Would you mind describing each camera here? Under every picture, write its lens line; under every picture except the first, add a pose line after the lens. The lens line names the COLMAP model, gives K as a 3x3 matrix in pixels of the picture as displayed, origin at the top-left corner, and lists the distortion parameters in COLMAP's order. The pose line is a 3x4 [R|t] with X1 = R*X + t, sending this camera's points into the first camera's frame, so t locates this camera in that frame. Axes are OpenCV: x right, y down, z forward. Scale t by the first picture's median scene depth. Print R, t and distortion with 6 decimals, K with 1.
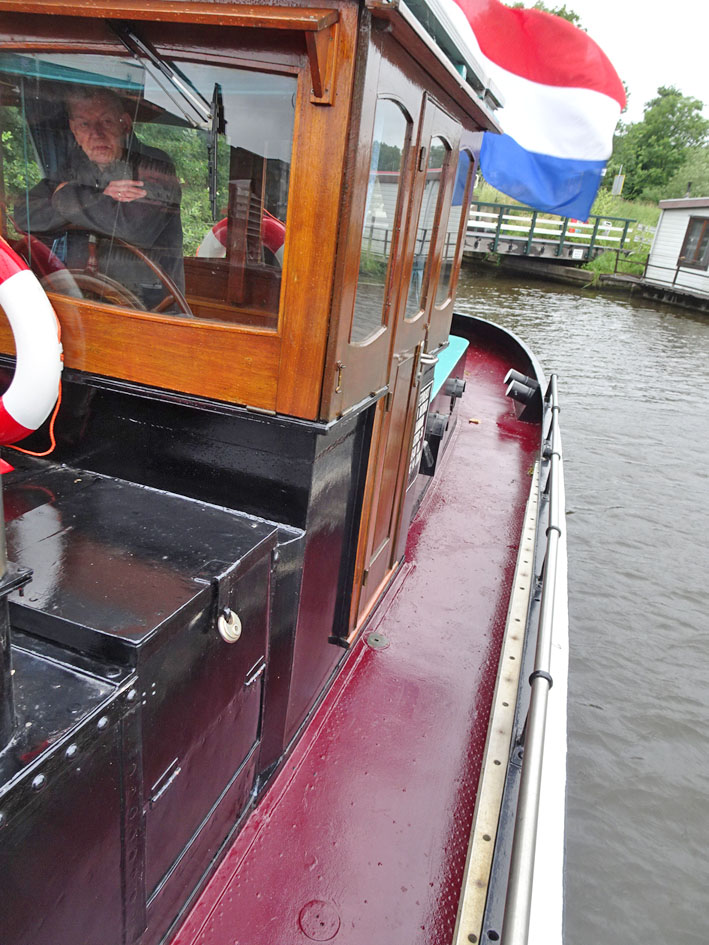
lens RADIAL K [[688.6, 0, 351.6], [0, 688.6, 472.3], [0, 0, 1]] dist [0.036372, -0.010972]
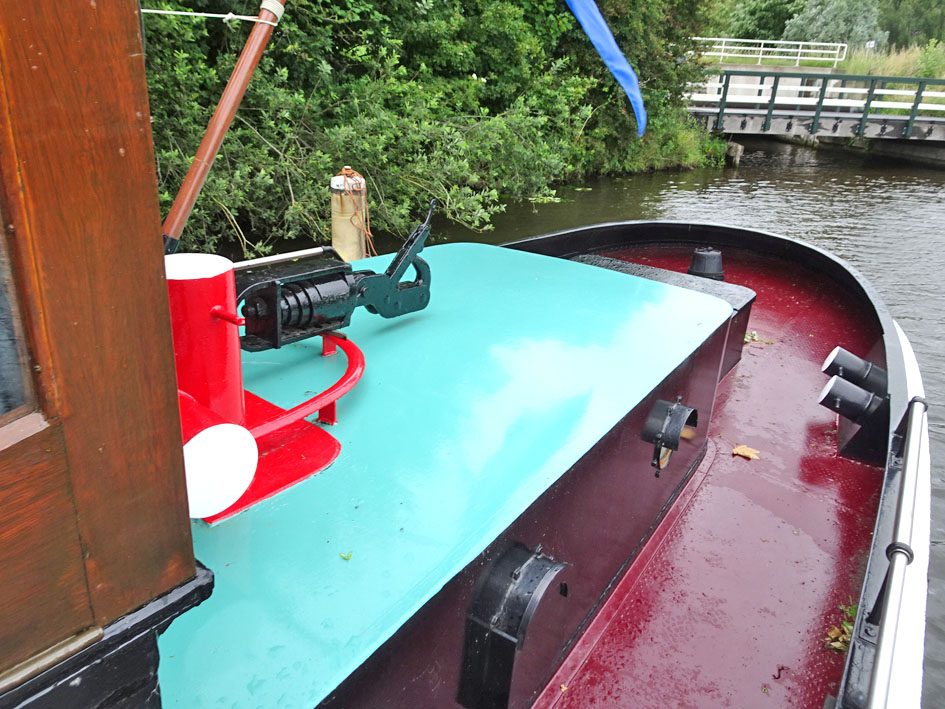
lens RADIAL K [[688.6, 0, 474.9], [0, 688.6, 357.0], [0, 0, 1]] dist [0.036372, -0.010972]
pose [[0.954626, 0.060972, -0.291498, 0.031106], [-0.063853, 0.997959, -0.000373, -0.033289], [0.290880, 0.018969, 0.956571, 0.100384]]
